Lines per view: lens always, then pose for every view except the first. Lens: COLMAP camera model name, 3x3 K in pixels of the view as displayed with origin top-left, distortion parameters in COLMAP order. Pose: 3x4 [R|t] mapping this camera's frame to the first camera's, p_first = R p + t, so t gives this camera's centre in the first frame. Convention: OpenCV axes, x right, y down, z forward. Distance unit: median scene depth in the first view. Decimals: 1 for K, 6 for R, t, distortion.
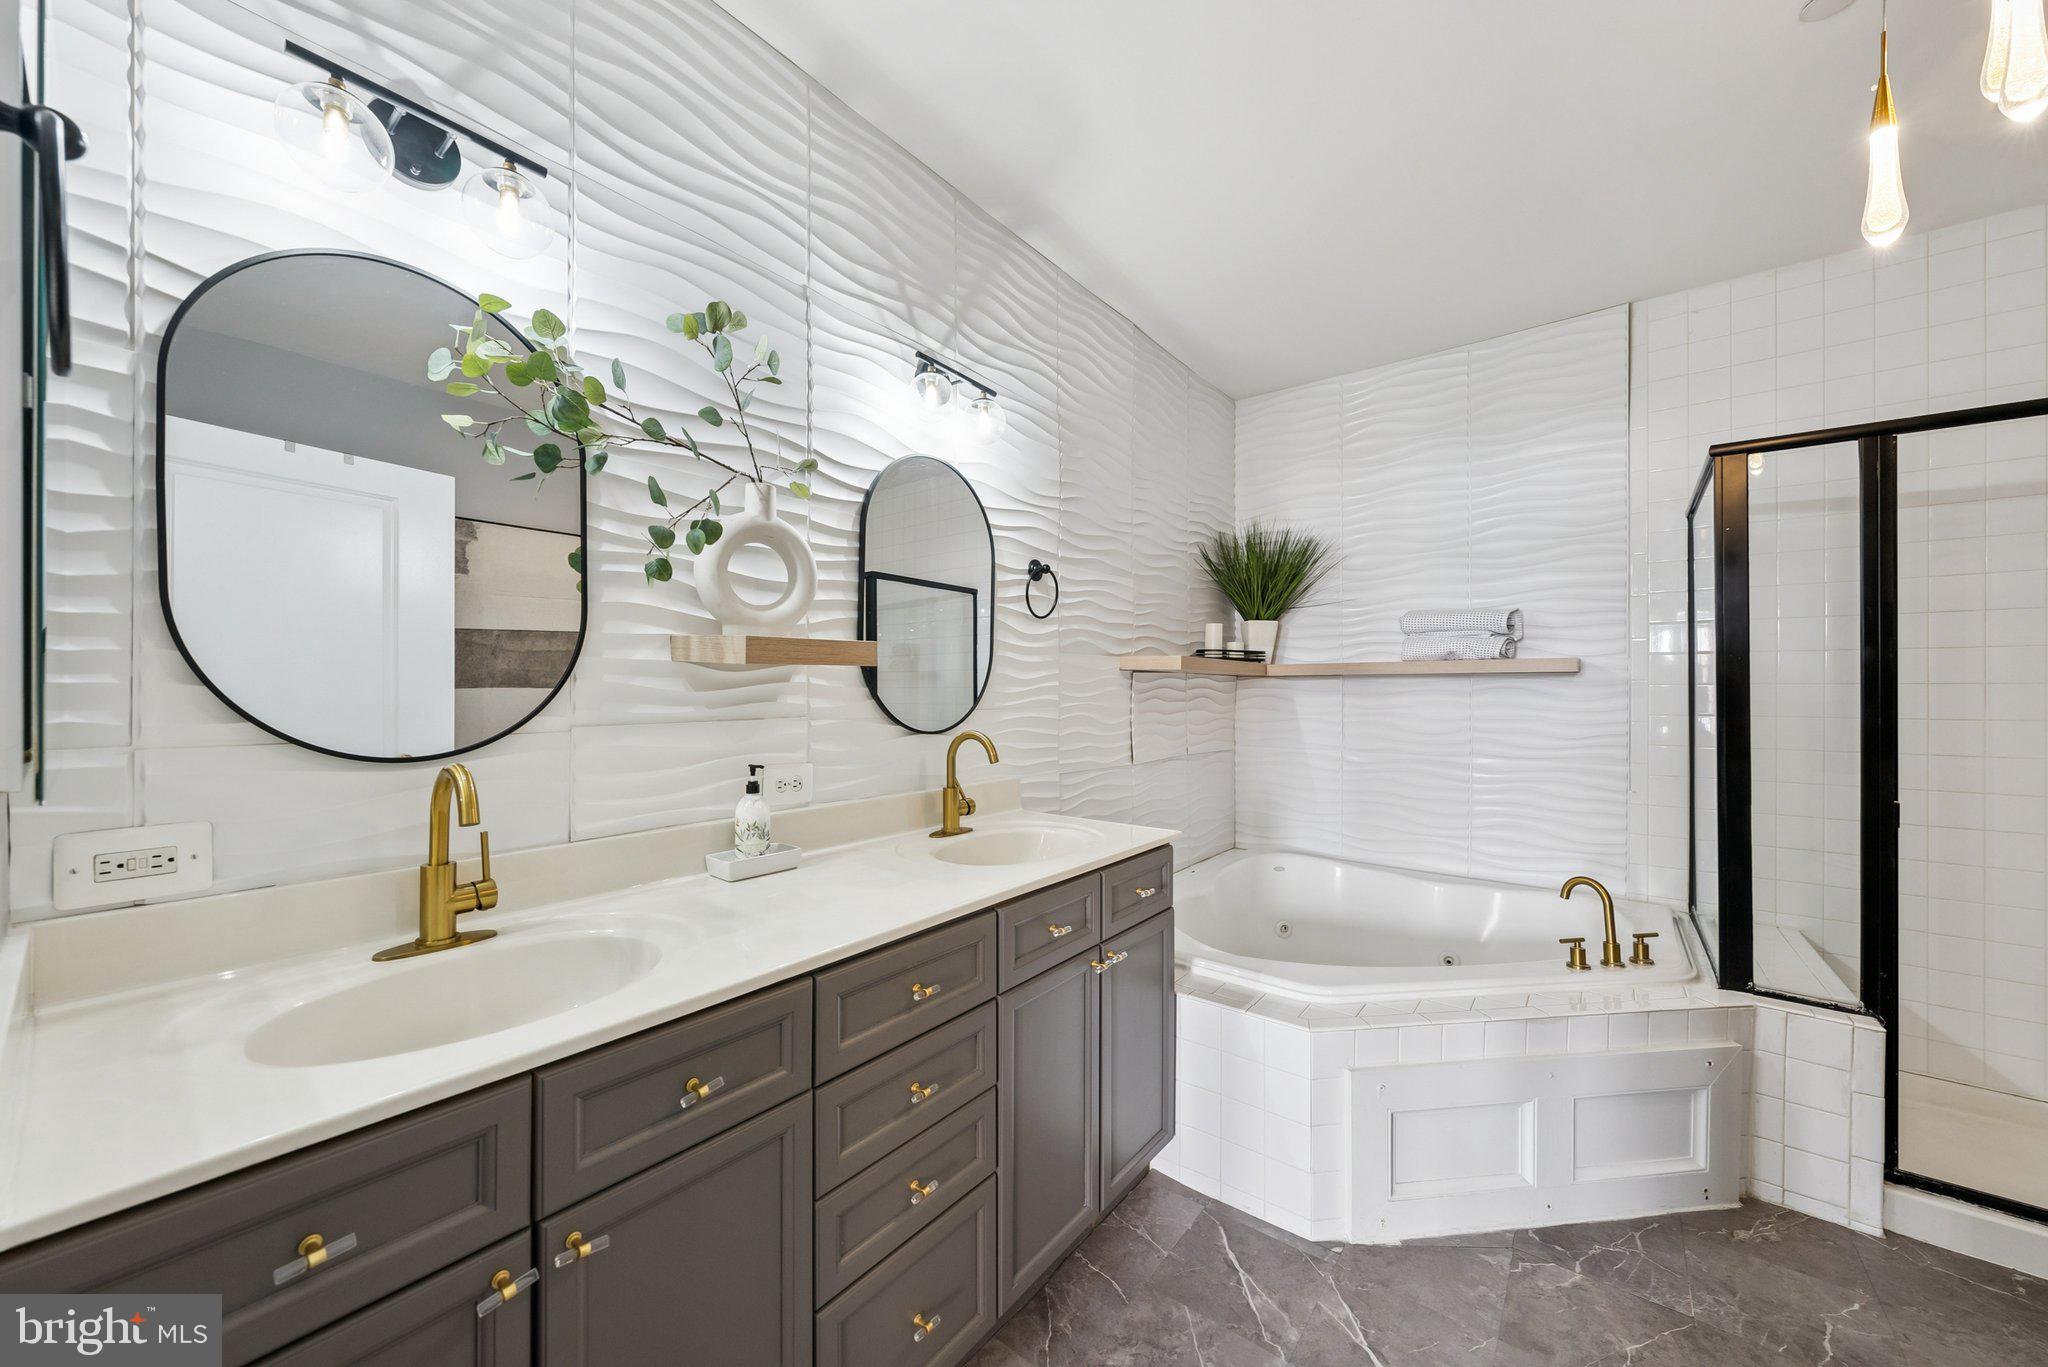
lens RADIAL K [[781.0, 0, 1020.1], [0, 781.0, 683.4], [0, 0, 1]] dist [0.006391, -0.001298]
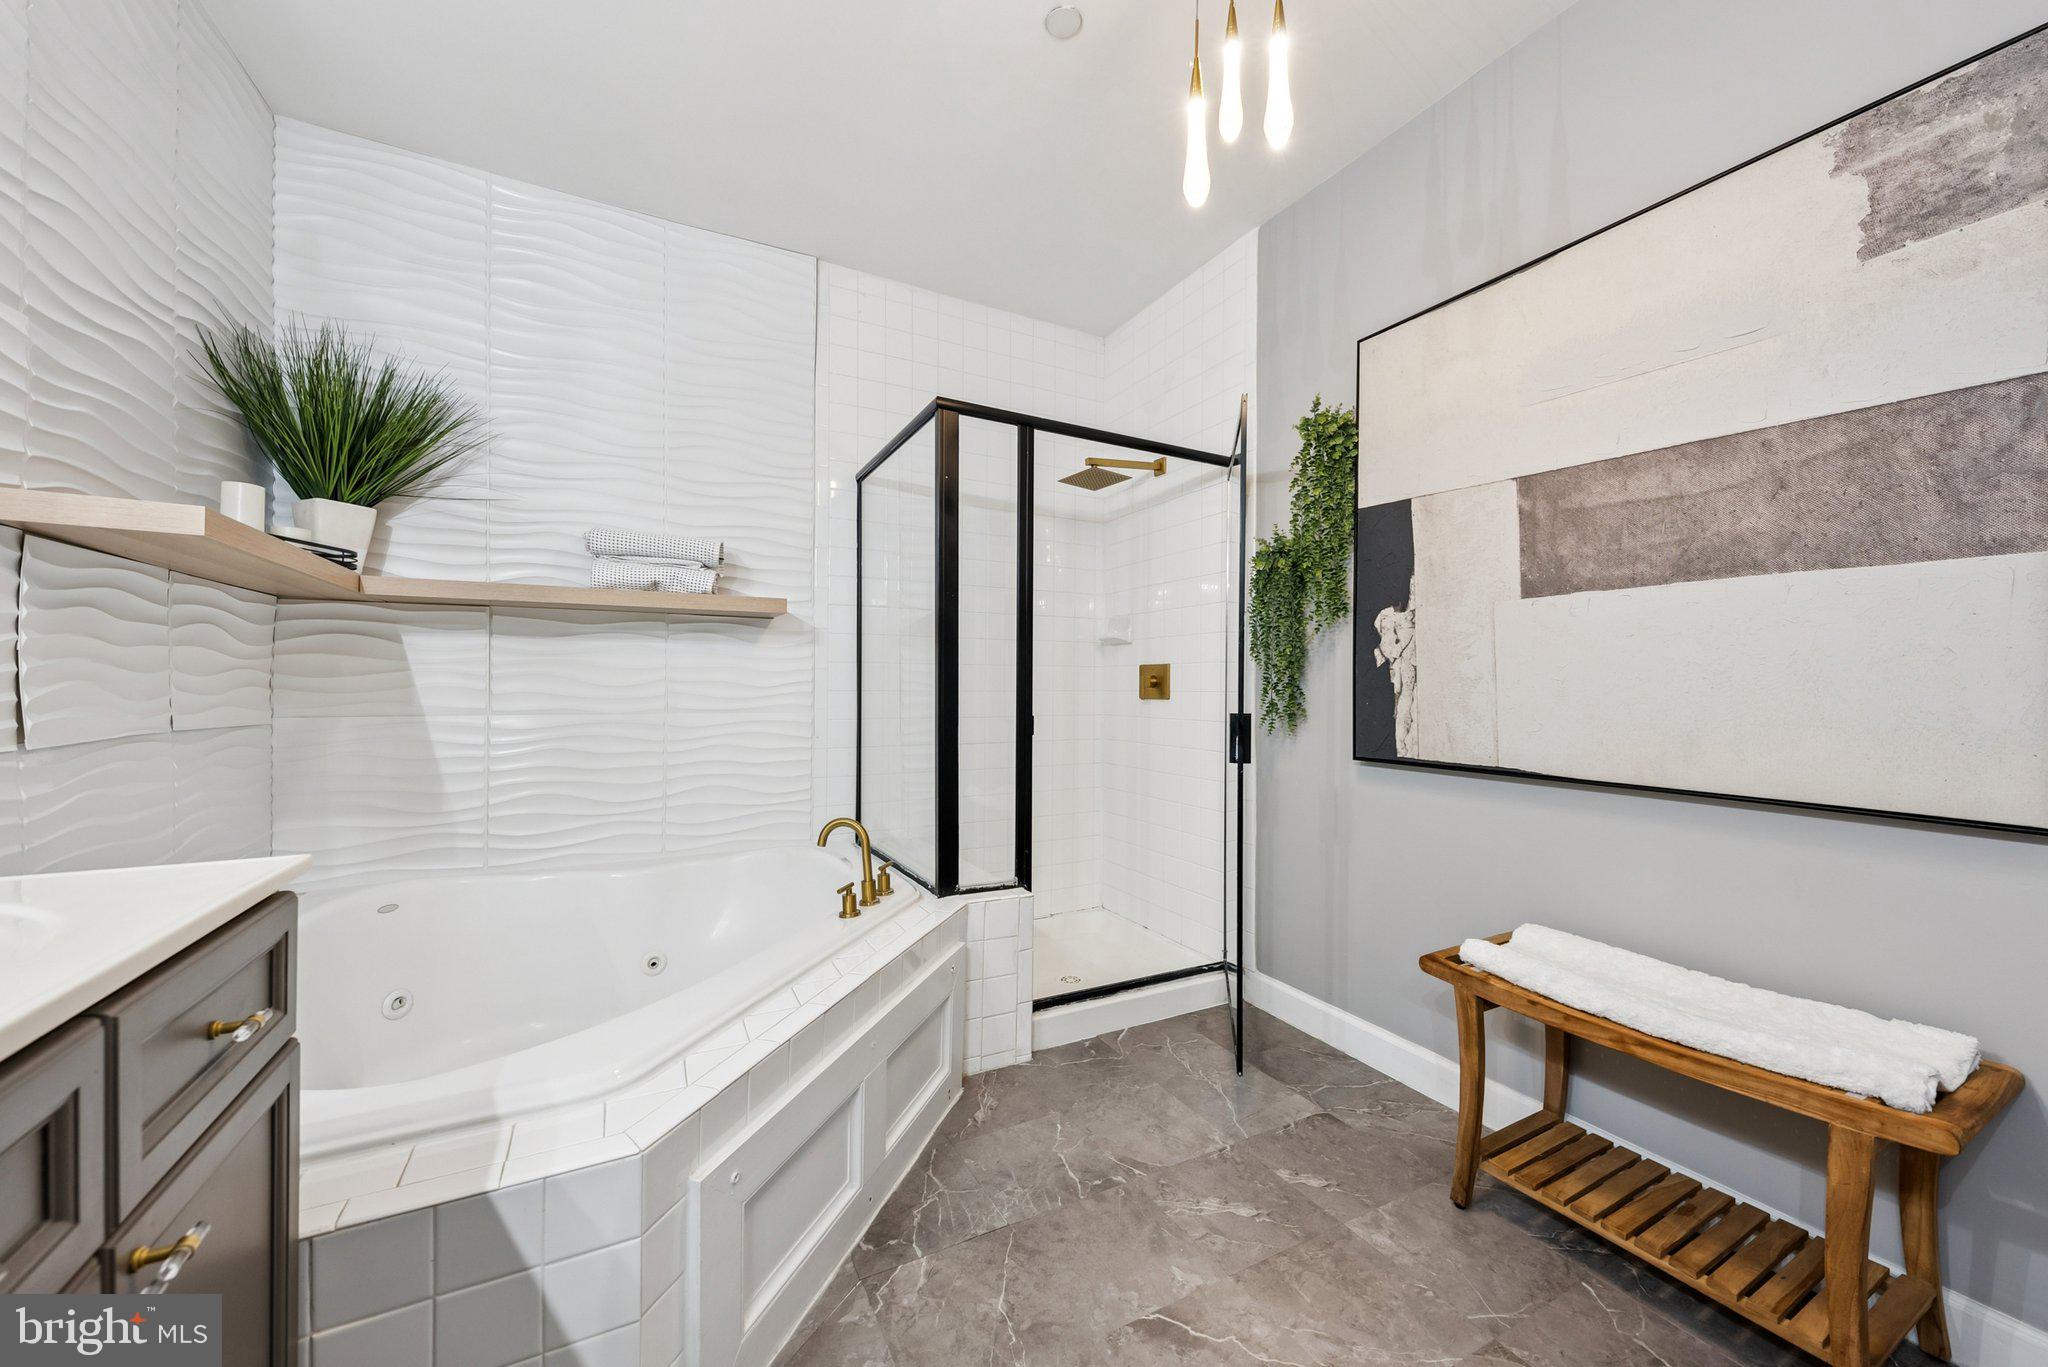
lens RADIAL K [[781.0, 0, 1091.3], [0, 781.0, 671.7], [0, 0, 1]] dist [0.006391, -0.001298]
pose [[0.406107, 0.001200, 0.913825, -0.010135], [-0.003114, 0.999995, 0.000070, 0.064643], [-0.913820, -0.002874, 0.406109, 0.321471]]
